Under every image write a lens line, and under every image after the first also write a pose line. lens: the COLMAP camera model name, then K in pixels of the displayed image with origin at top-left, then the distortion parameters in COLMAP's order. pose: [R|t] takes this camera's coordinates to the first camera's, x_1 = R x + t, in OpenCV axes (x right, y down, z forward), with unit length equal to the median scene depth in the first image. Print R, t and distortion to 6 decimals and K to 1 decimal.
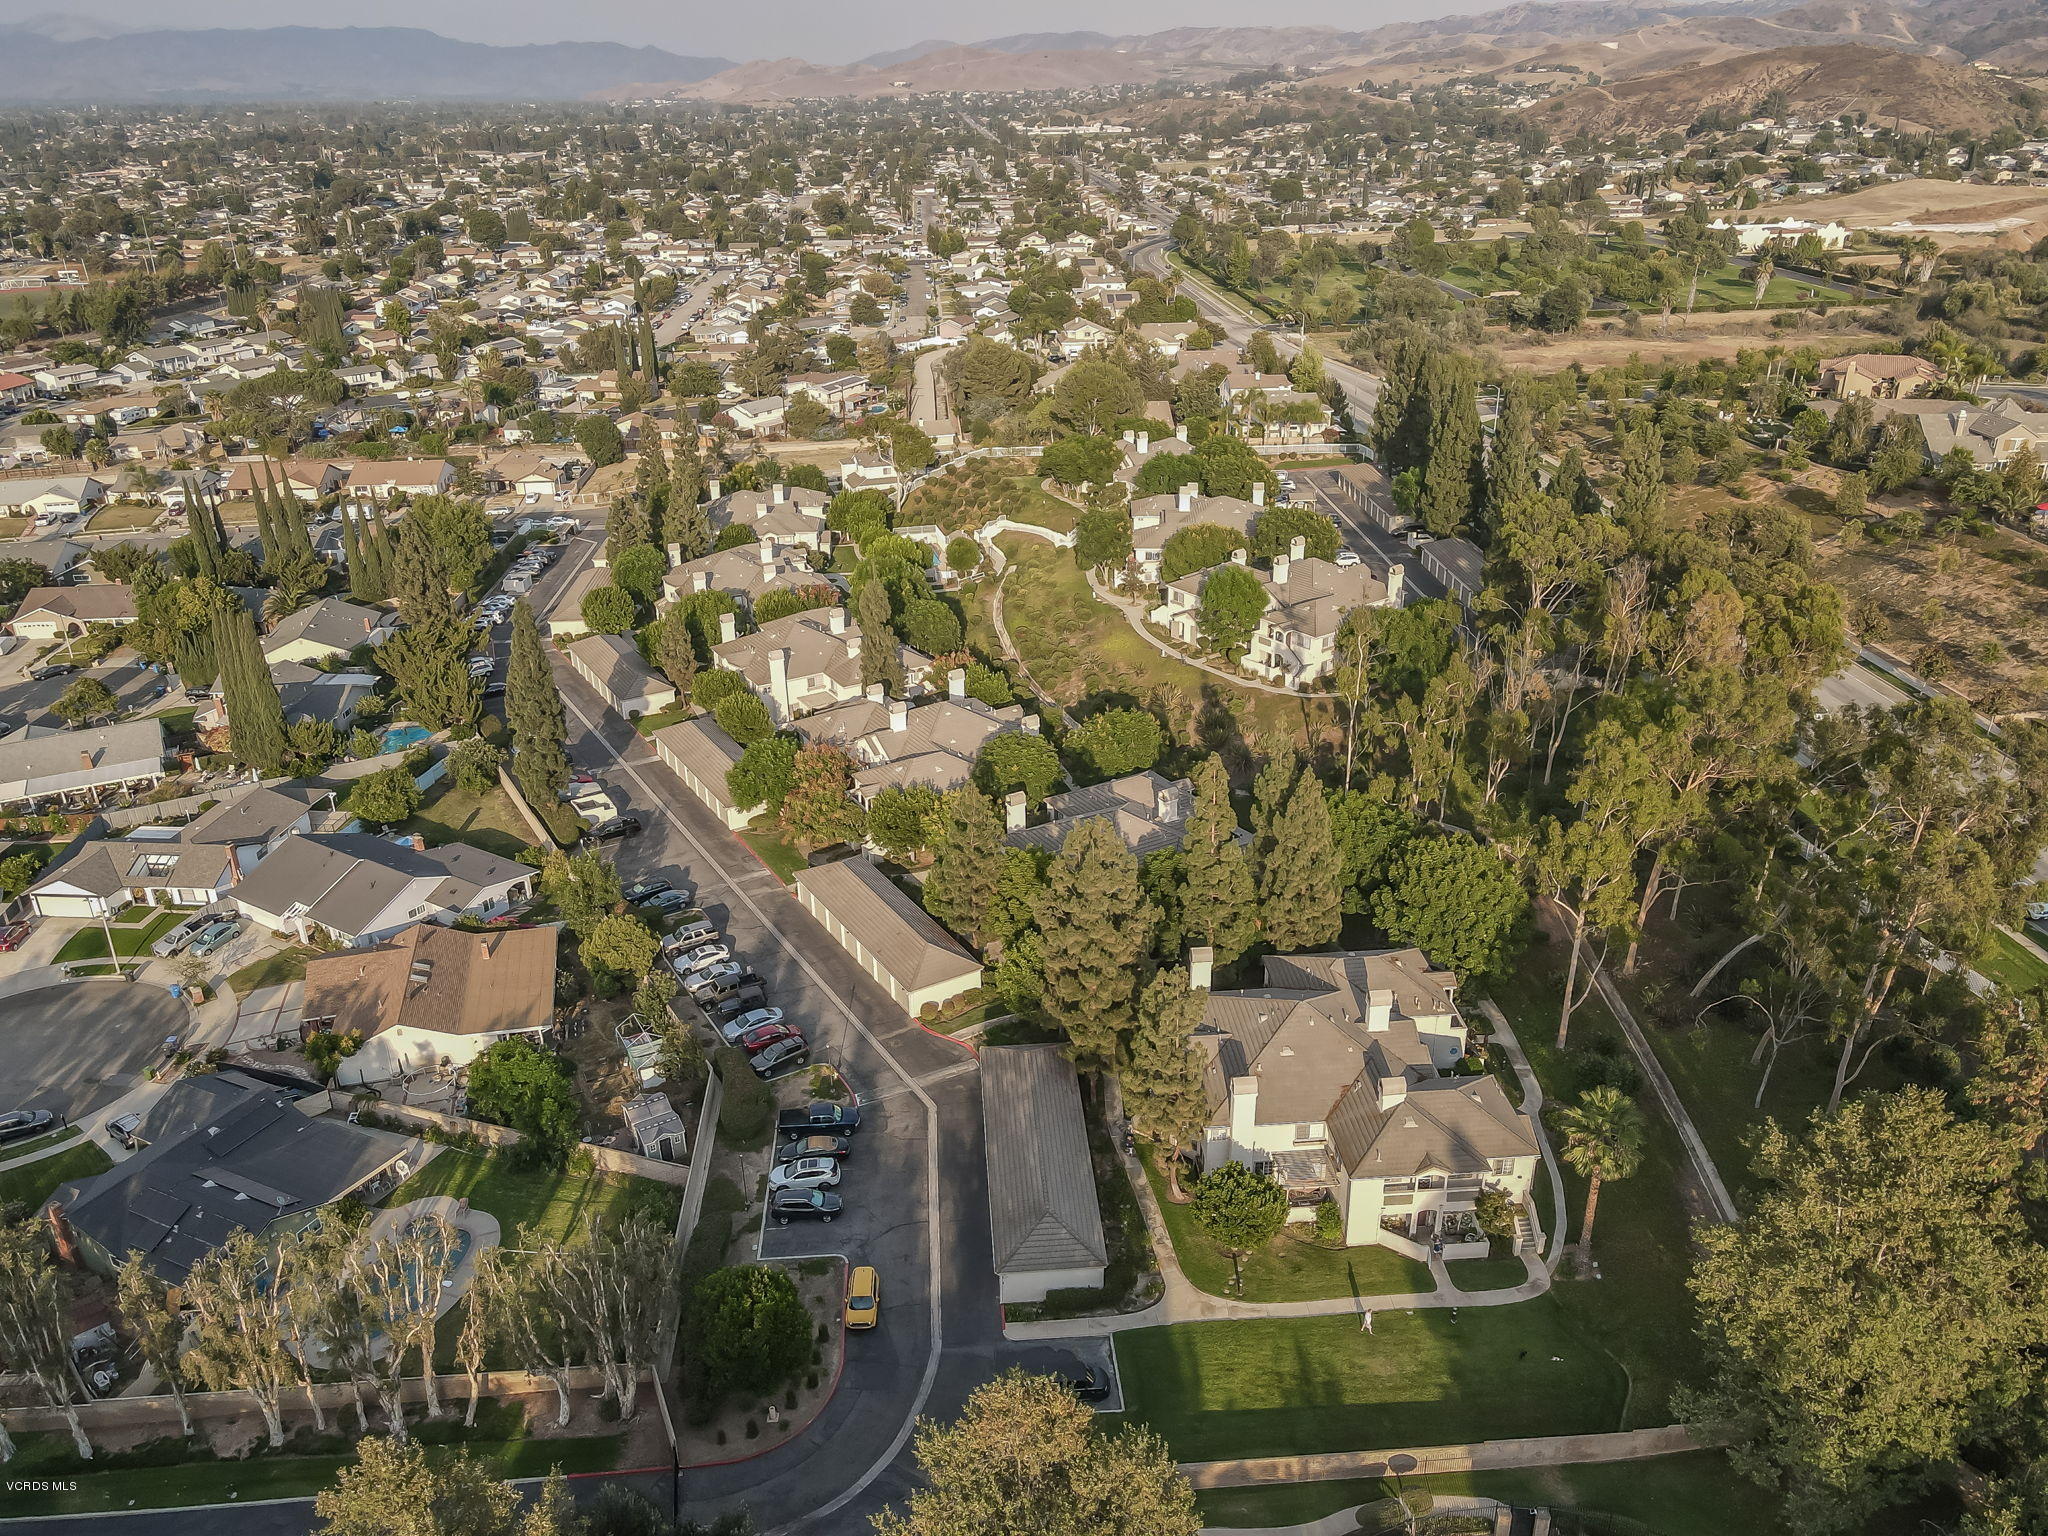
lens RADIAL K [[1534.6, 0, 1024.0], [0, 1534.6, 768.0], [0, 0, 1]] dist [-0.026257, 0.095214]
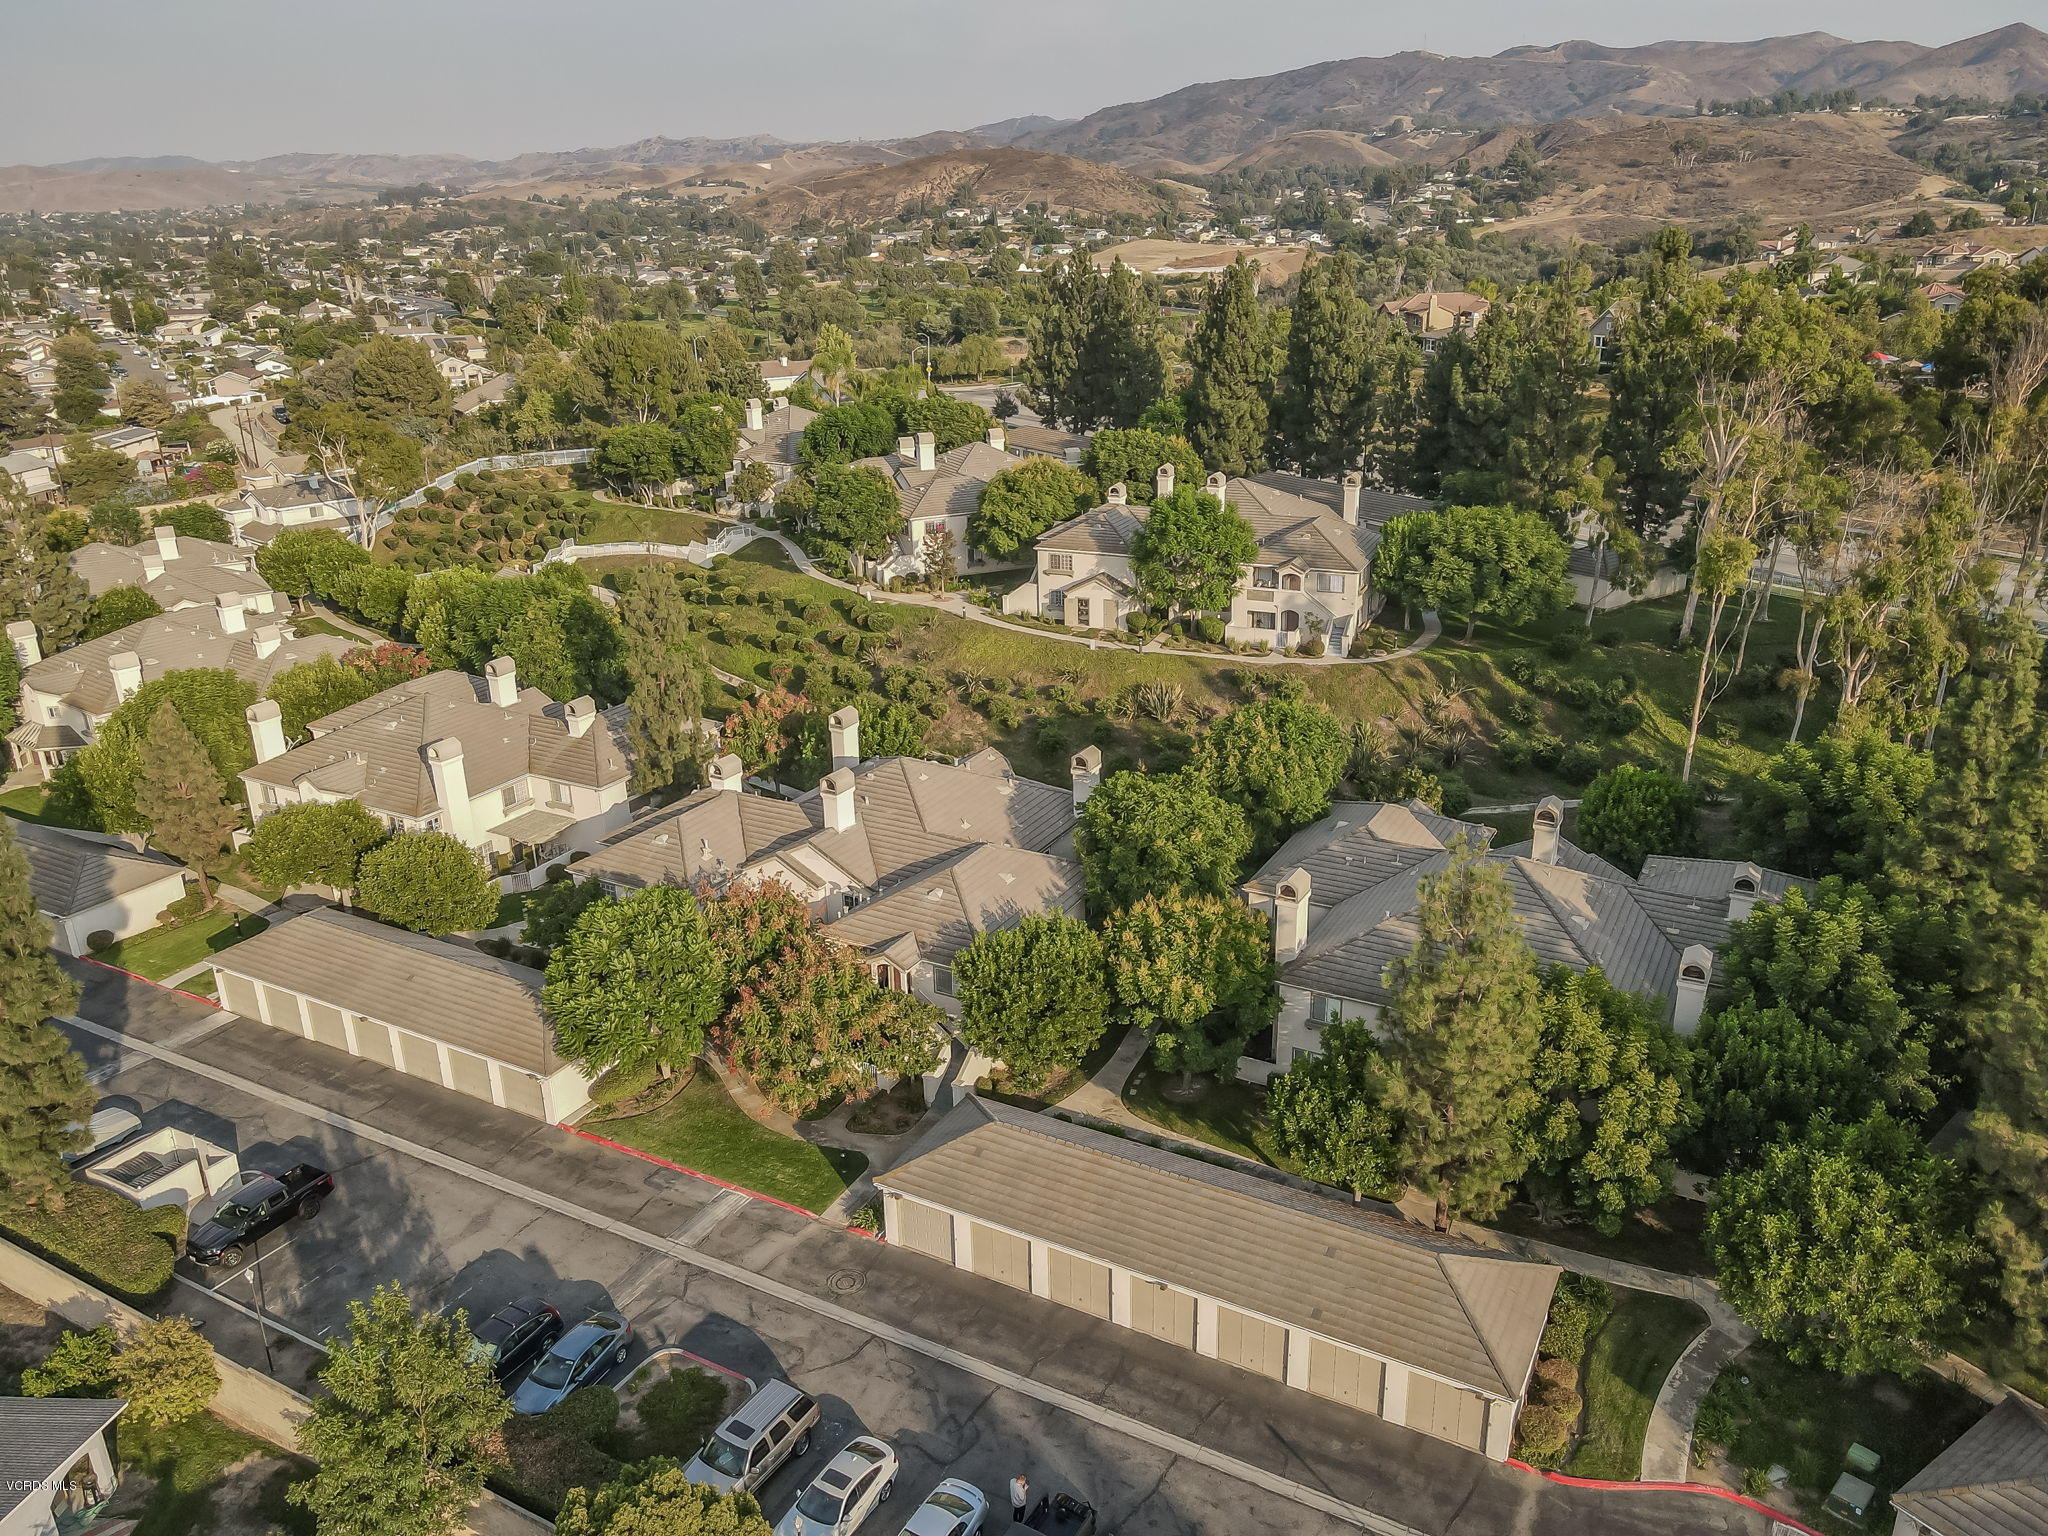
lens RADIAL K [[1513.7, 0, 1024.0], [0, 1513.7, 768.0], [0, 0, 1]] dist [0.013491, 0.004703]
pose [[0.863123, -0.173424, 0.474282, -0.256074], [0.211839, 0.976895, -0.028308, -0.016583], [-0.458414, 0.124905, 0.879918, 0.544178]]
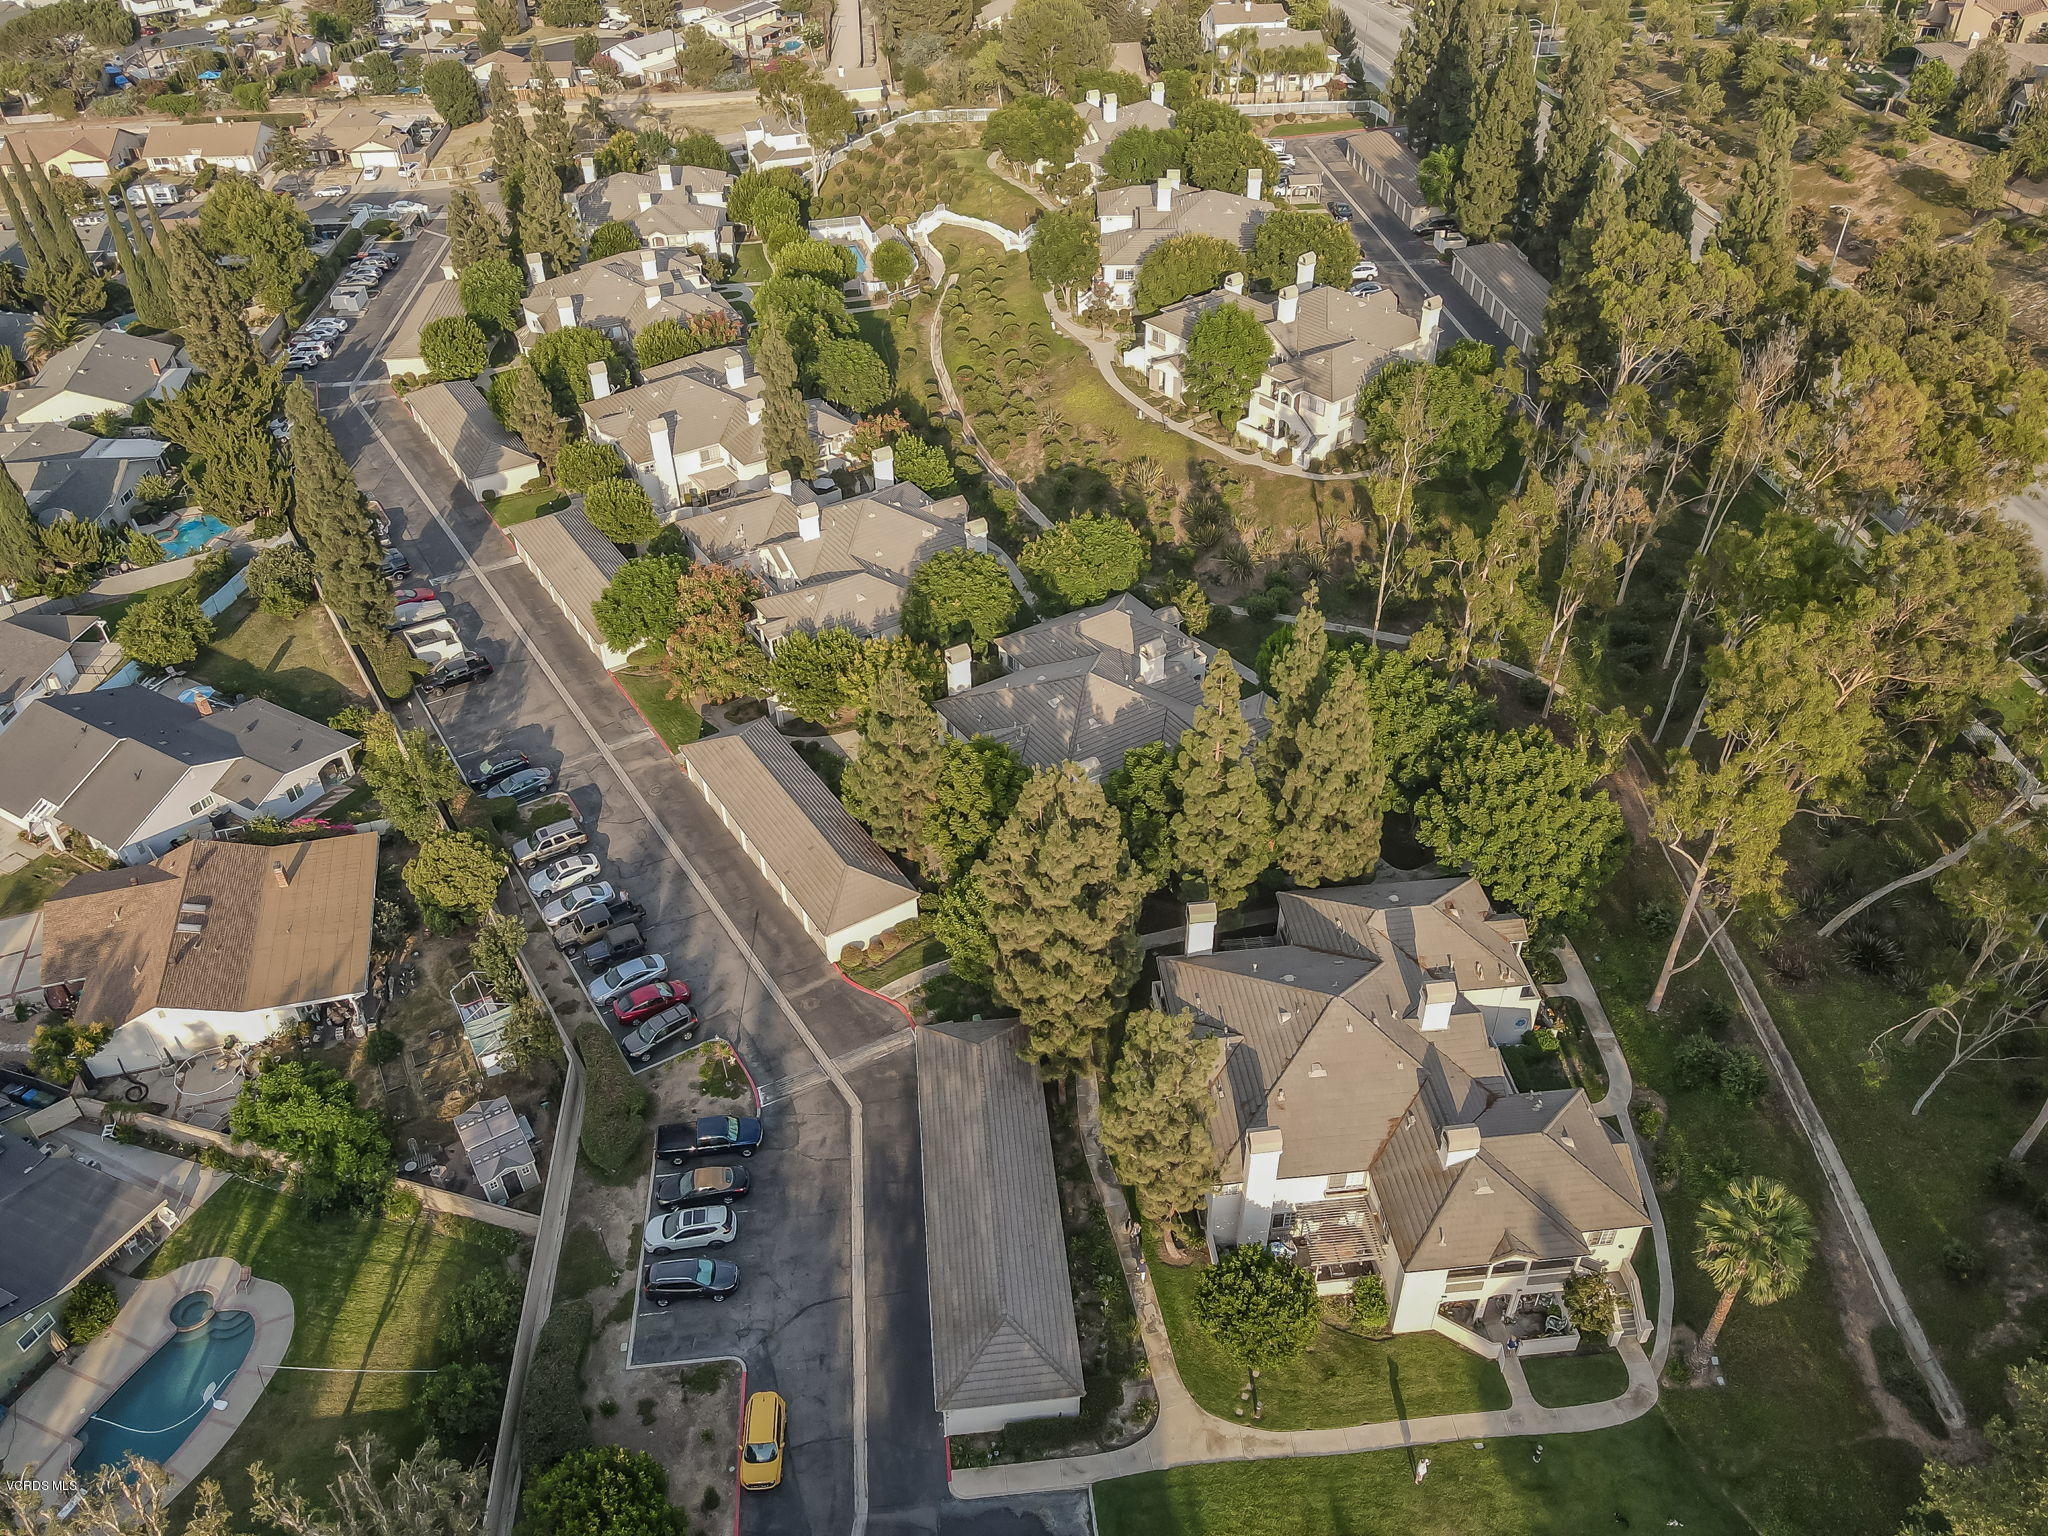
lens RADIAL K [[1513.7, 0, 1024.0], [0, 1513.7, 768.0], [0, 0, 1]] dist [0.013491, 0.004703]
pose [[0.999504, -0.018504, 0.025474, 0.006620], [0.012028, 0.972110, 0.234215, -0.091004], [-0.029098, -0.233792, 0.971851, 0.203466]]
